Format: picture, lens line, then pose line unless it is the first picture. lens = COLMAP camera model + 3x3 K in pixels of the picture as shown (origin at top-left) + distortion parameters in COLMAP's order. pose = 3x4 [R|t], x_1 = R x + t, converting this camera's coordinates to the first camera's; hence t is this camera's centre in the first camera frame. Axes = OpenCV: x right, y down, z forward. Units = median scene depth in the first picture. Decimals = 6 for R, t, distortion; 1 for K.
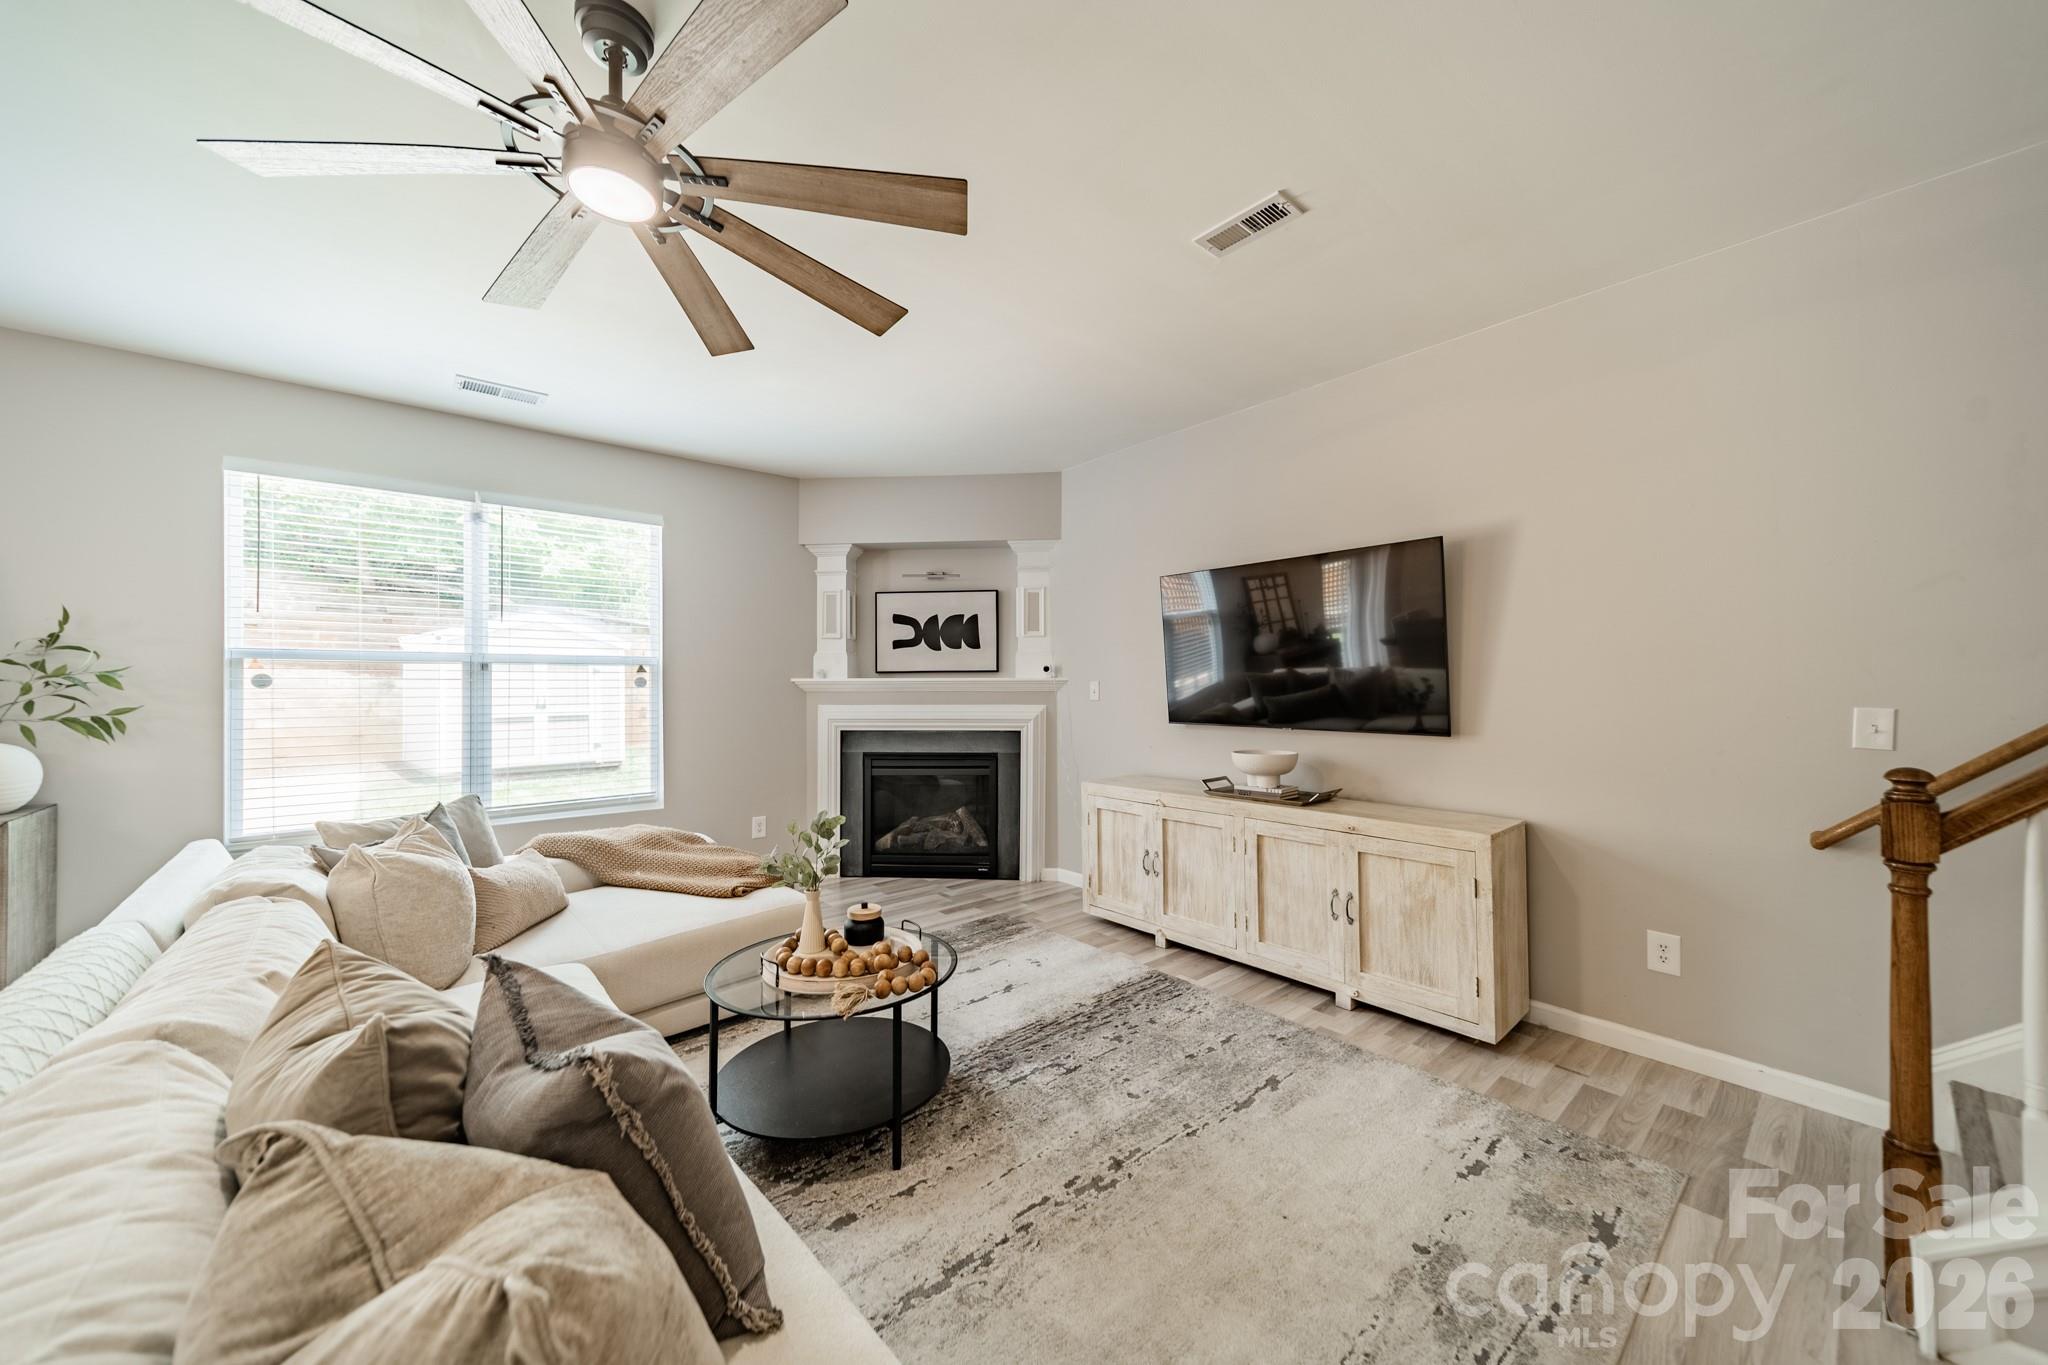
lens RADIAL K [[724.8, 0, 1028.1], [0, 724.8, 678.6], [0, 0, 1]] dist [0.009188, 0.000104]
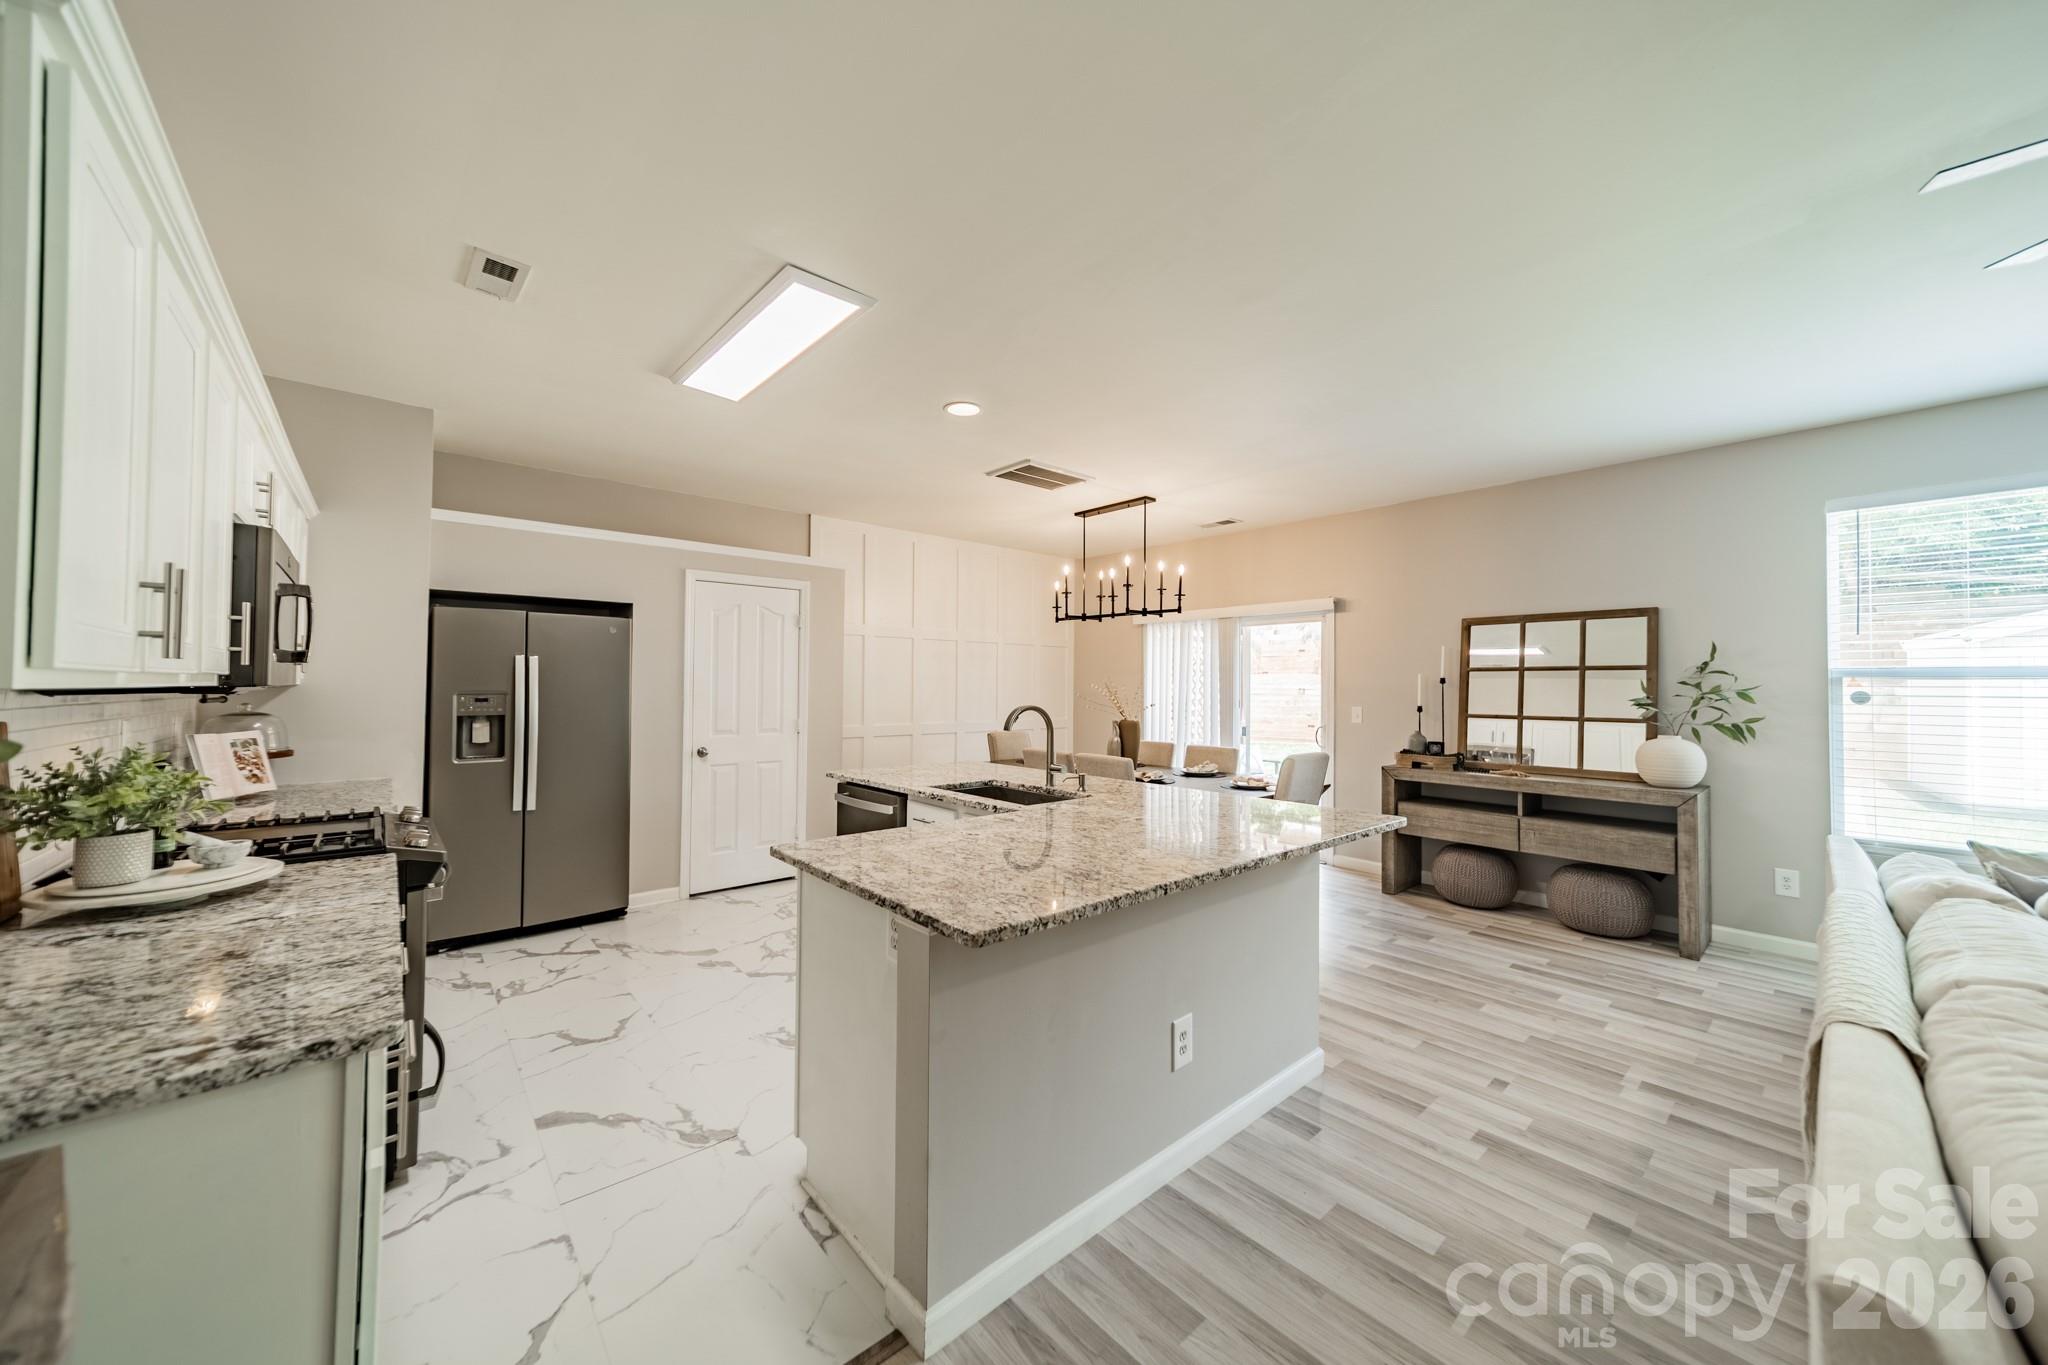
lens RADIAL K [[725.3, 0, 1027.9], [0, 725.3, 672.9], [0, 0, 1]] dist [0.008714, -0.000116]
pose [[0.015152, -0.017809, -0.999727, 0.018779], [0.003544, 0.999836, -0.017757, -0.013945], [0.999879, -0.003274, 0.015213, -0.192199]]
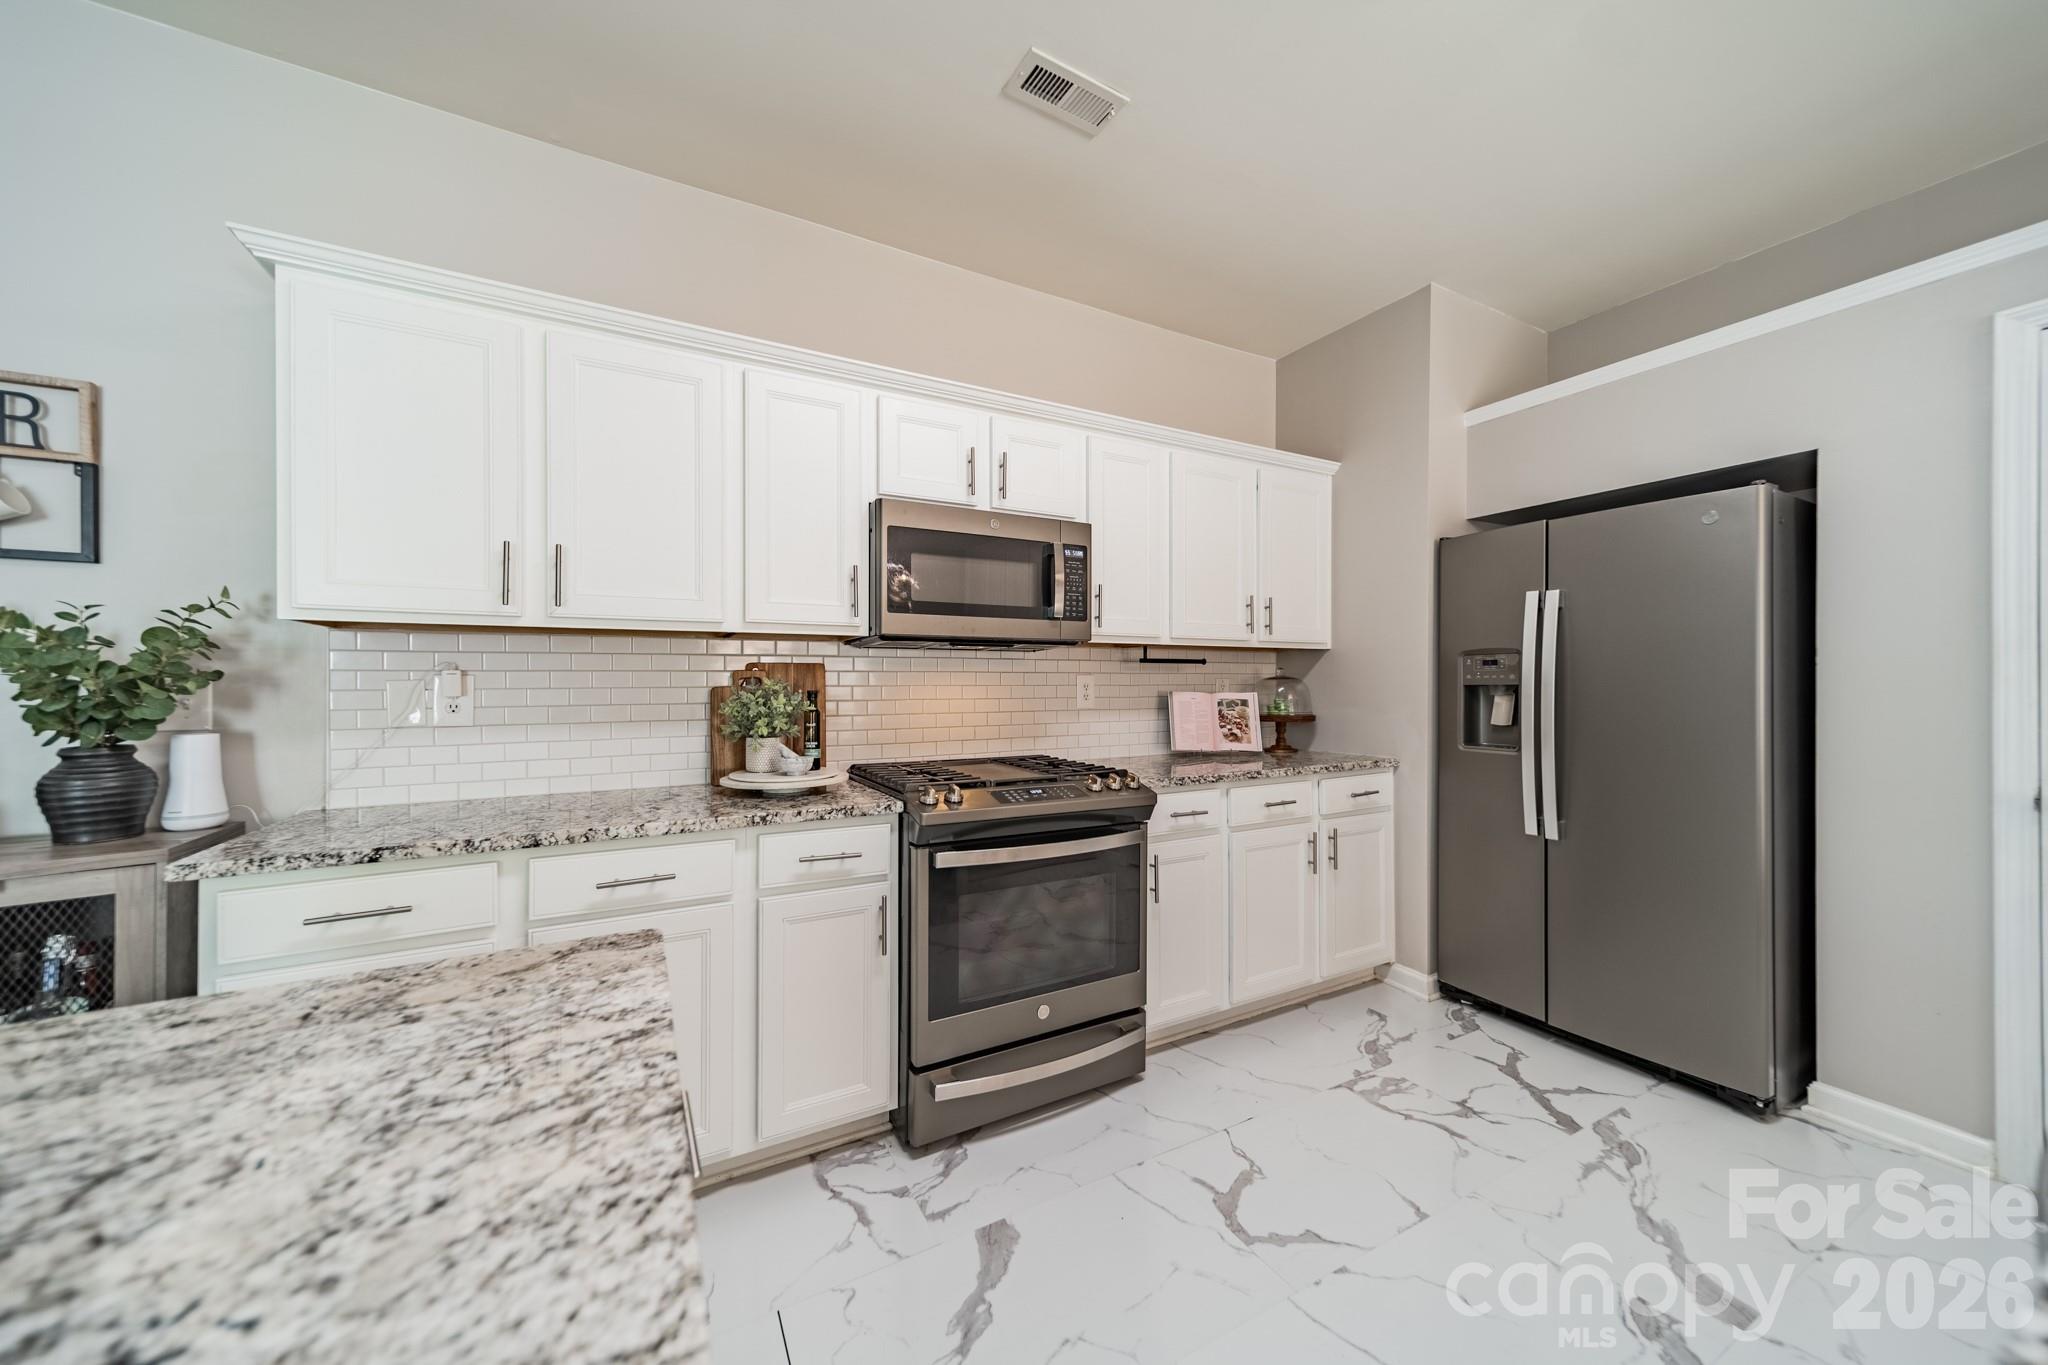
lens RADIAL K [[723.5, 0, 1027.6], [0, 723.5, 683.6], [0, 0, 1]] dist [0.008540, -0.000016]
pose [[-0.979540, 0.004107, 0.201209, -0.585889], [0.002522, 0.999964, -0.008136, 0.020669], [-0.201235, -0.007462, -0.979515, -0.171777]]
